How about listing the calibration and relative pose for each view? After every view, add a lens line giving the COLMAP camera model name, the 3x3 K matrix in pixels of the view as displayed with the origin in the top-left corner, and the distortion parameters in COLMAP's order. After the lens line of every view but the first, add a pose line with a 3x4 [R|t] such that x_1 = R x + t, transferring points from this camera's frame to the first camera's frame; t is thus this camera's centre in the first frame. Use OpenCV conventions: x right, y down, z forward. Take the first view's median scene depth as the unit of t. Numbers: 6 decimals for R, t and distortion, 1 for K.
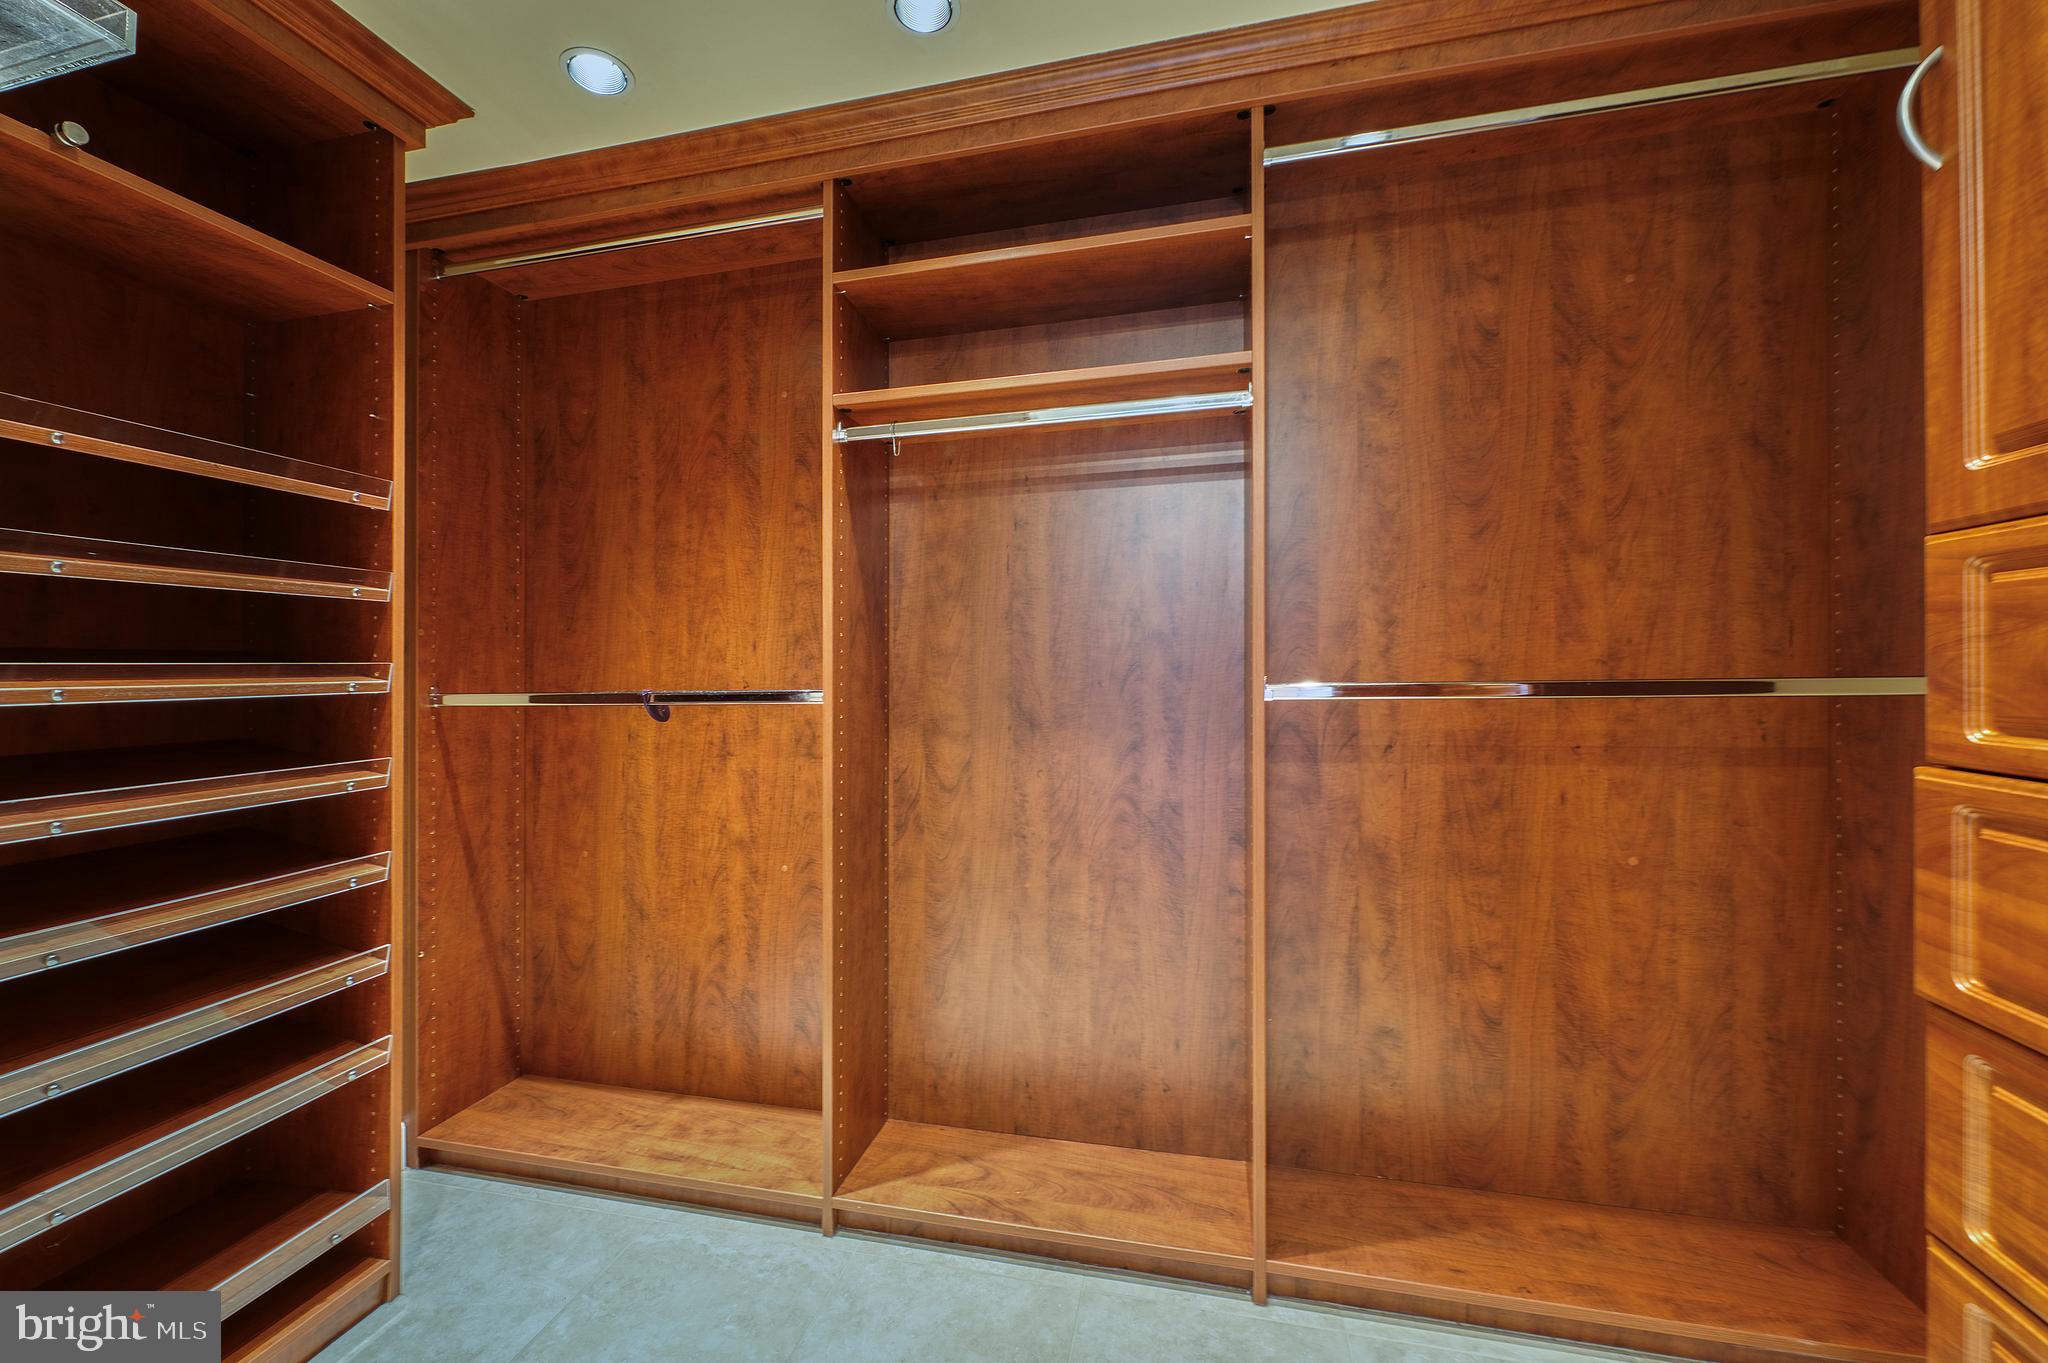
lens RADIAL K [[819.9, 0, 1027.5], [0, 819.9, 658.9], [0, 0, 1]] dist [-0.000184, 0.000217]
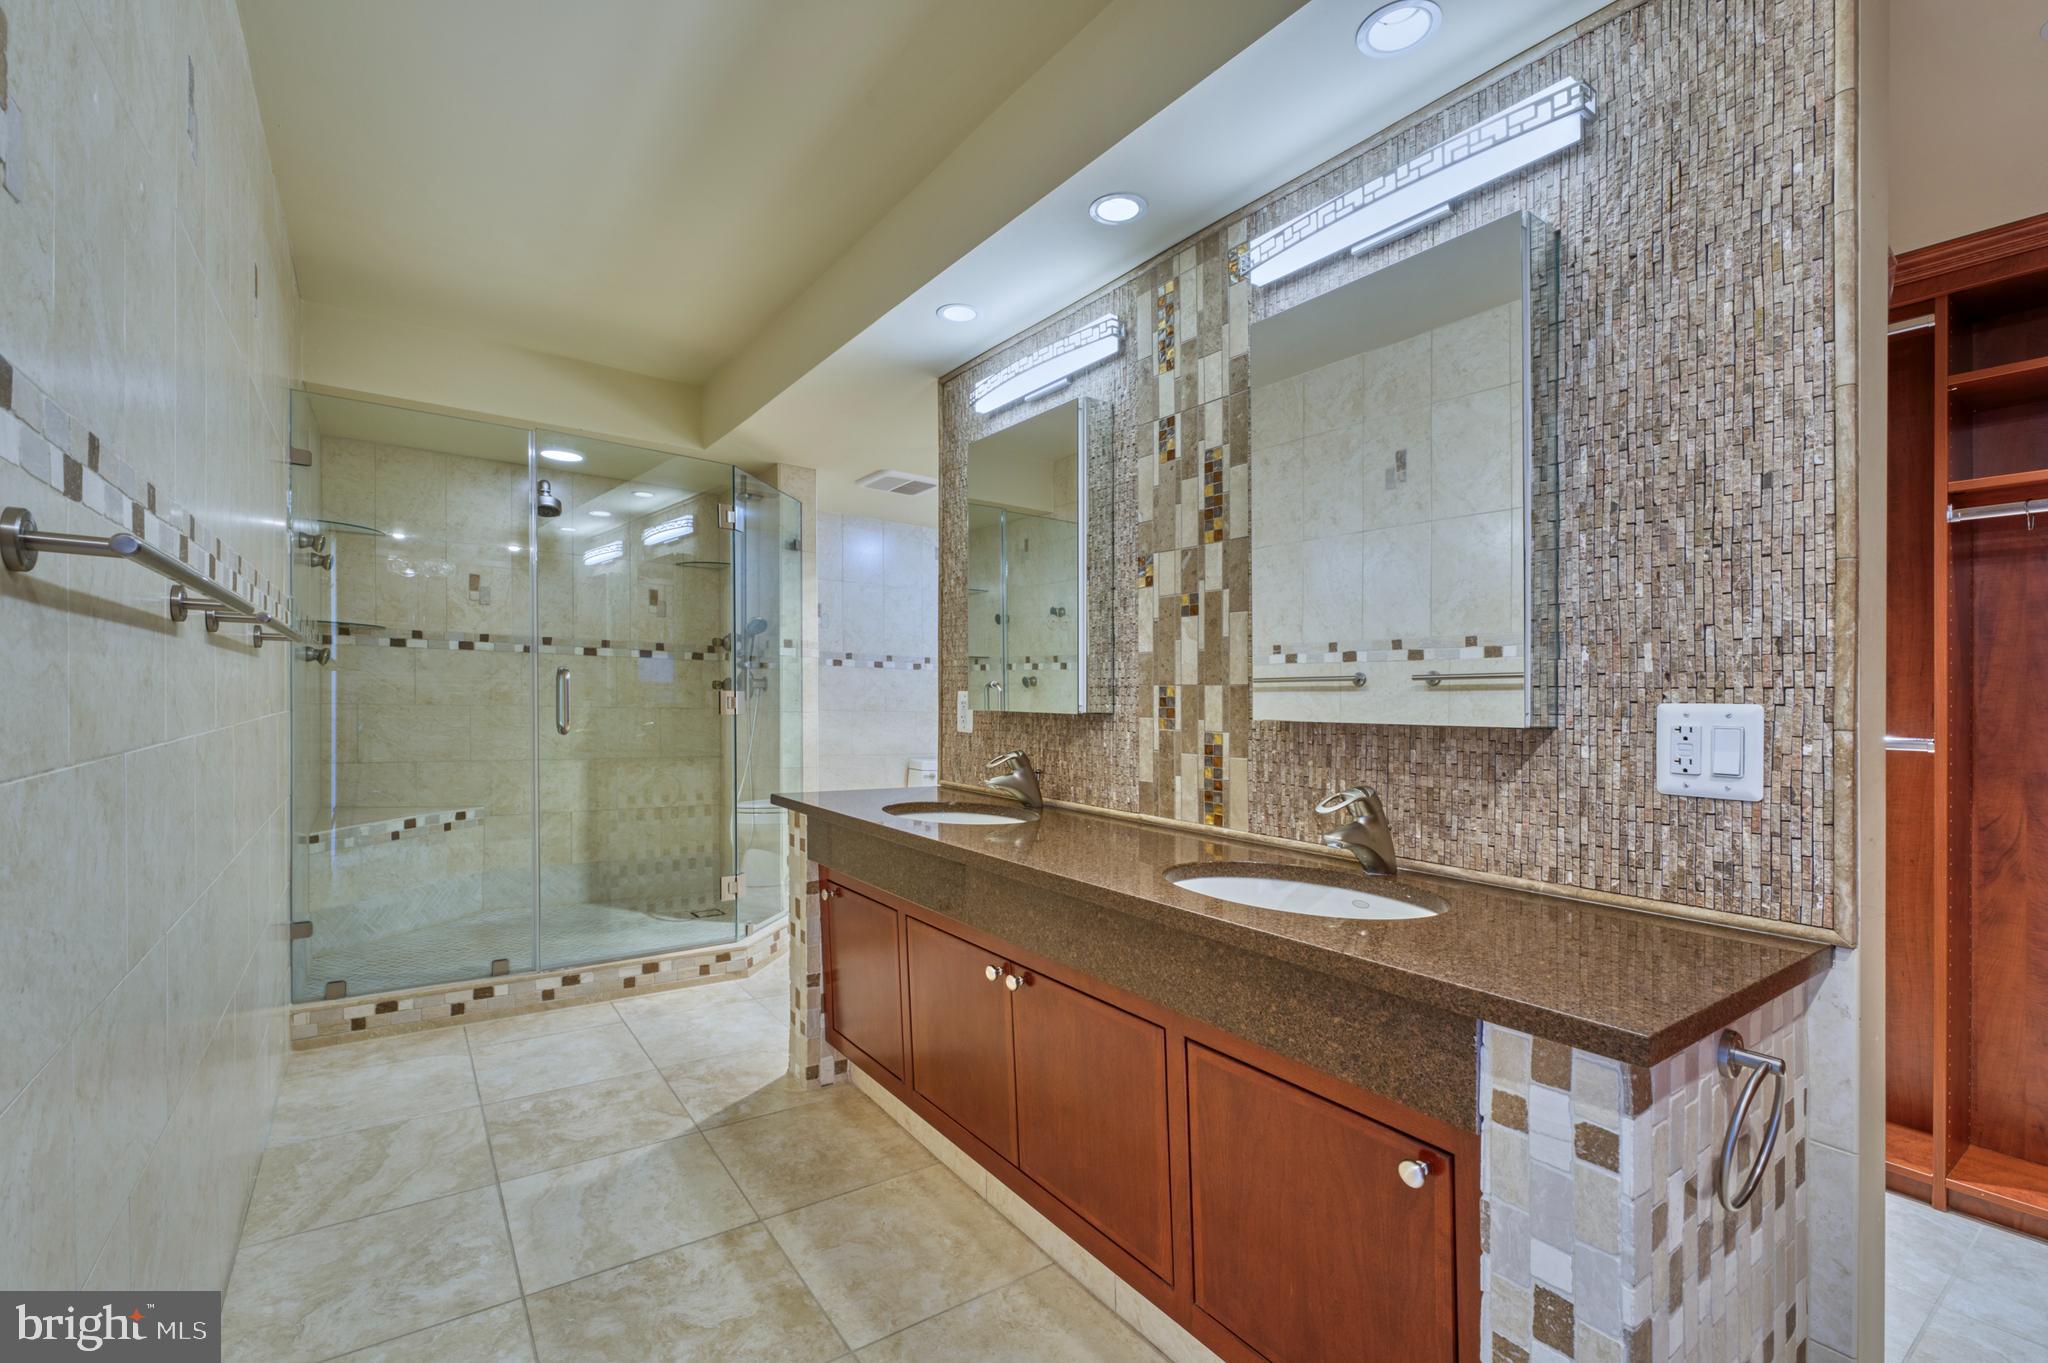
lens RADIAL K [[889.2, 0, 996.7], [0, 889.2, 680.4], [0, 0, 1]] dist [-0.001924, -0.000901]
pose [[0.739653, 0.014339, -0.672836, -0.381300], [-0.026632, 0.999613, -0.007974, 0.000504], [0.672461, 0.023817, 0.739749, -0.800838]]
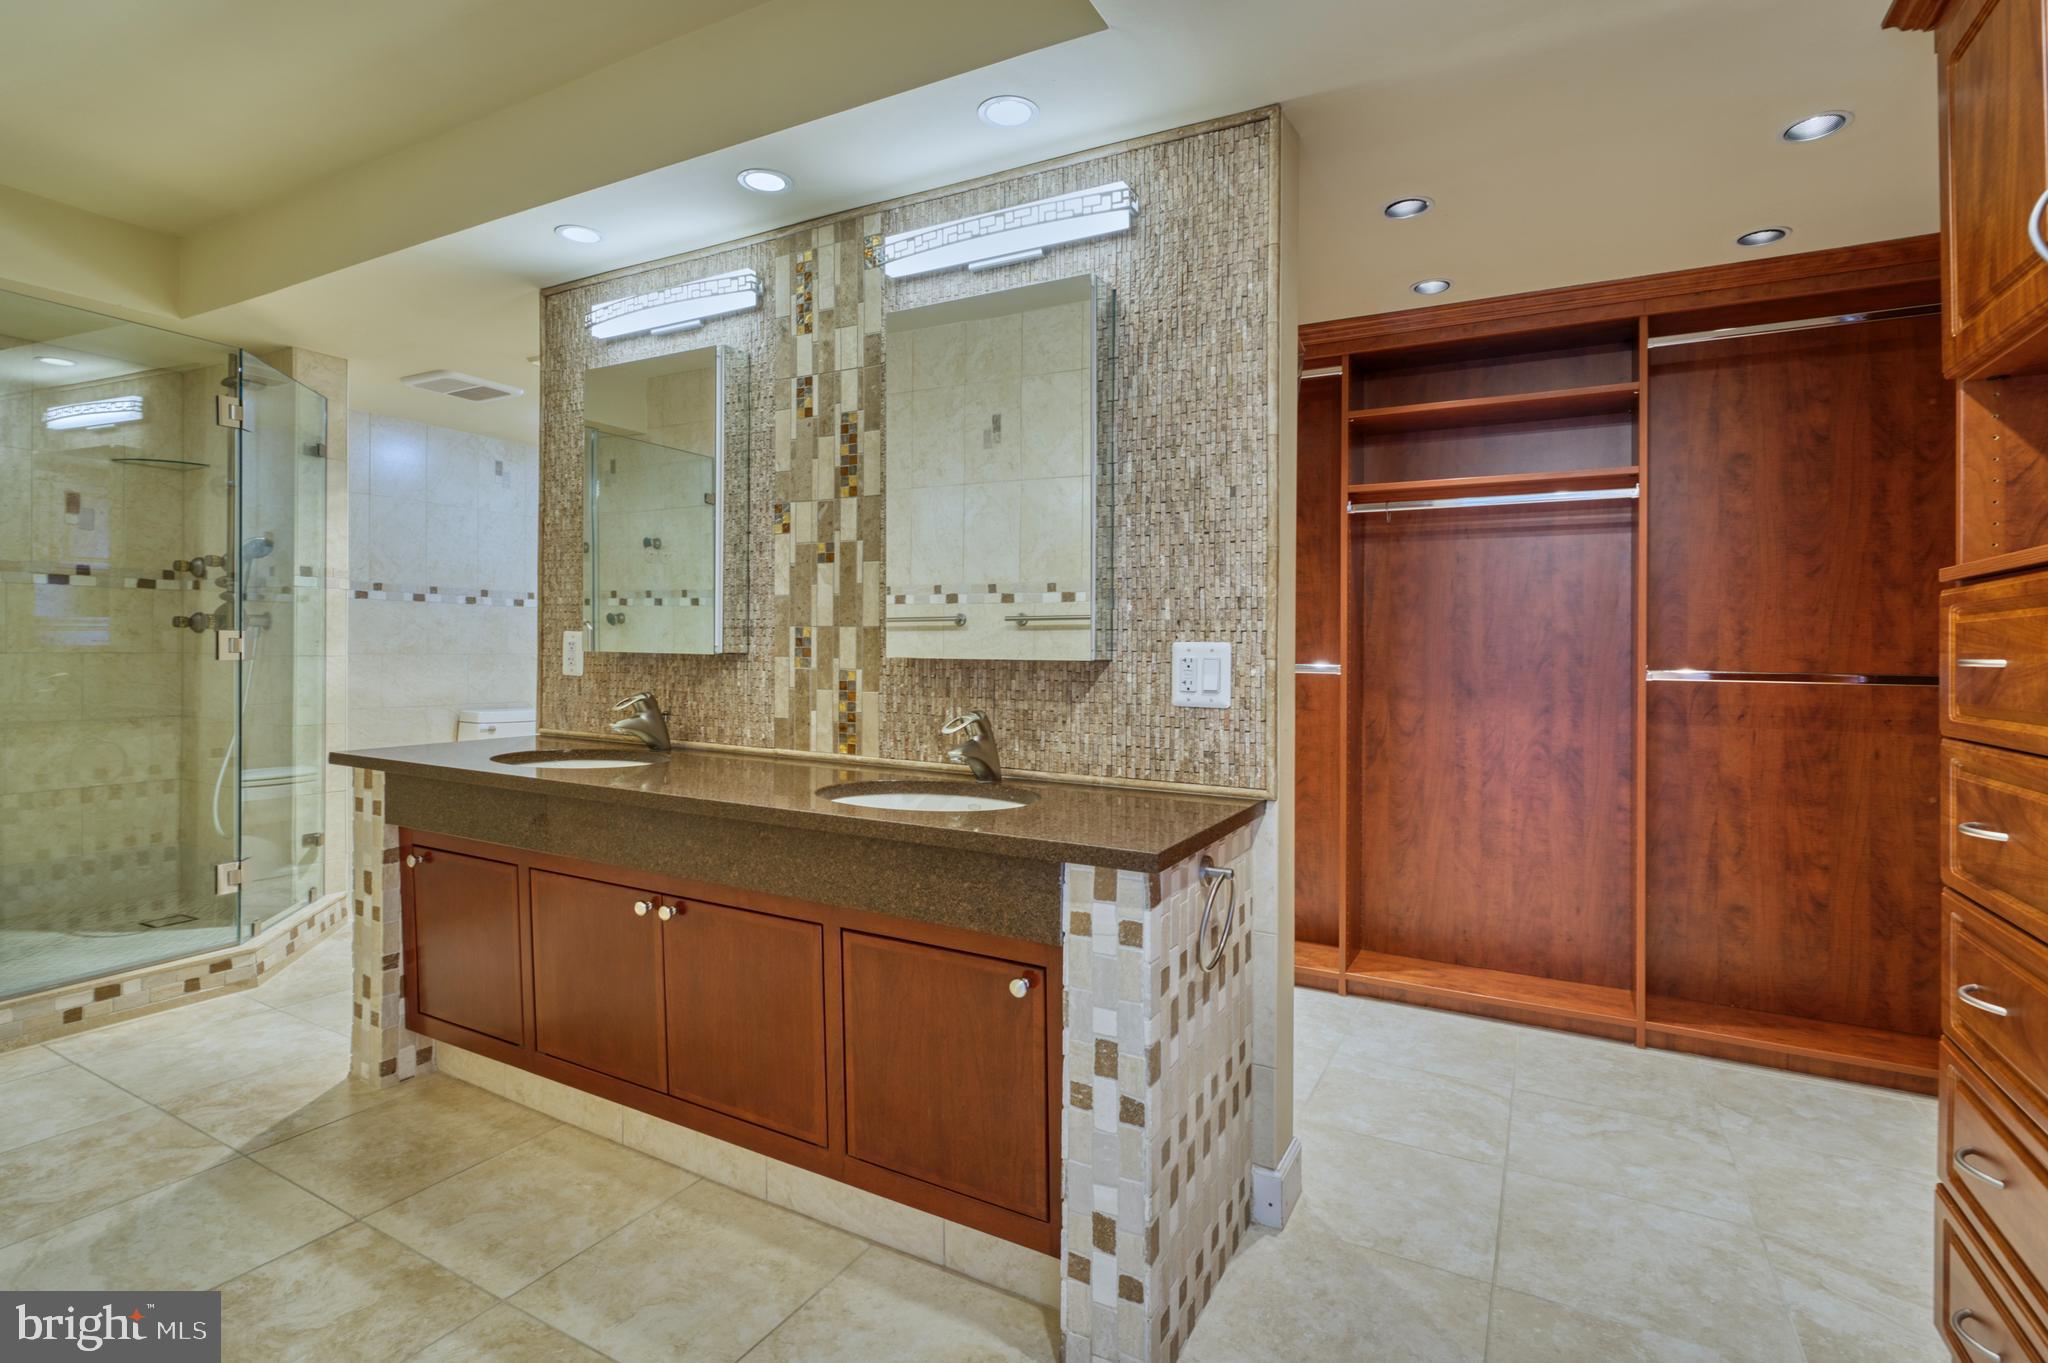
lens RADIAL K [[989.9, 0, 1012.4], [0, 989.9, 605.5], [0, 0, 1]] dist [0.001396, -0.000238]
pose [[0.960271, 0.016580, -0.278575, -0.324268], [-0.025975, 0.999210, -0.030065, -0.004169], [0.277857, 0.036107, 0.959944, -1.075582]]
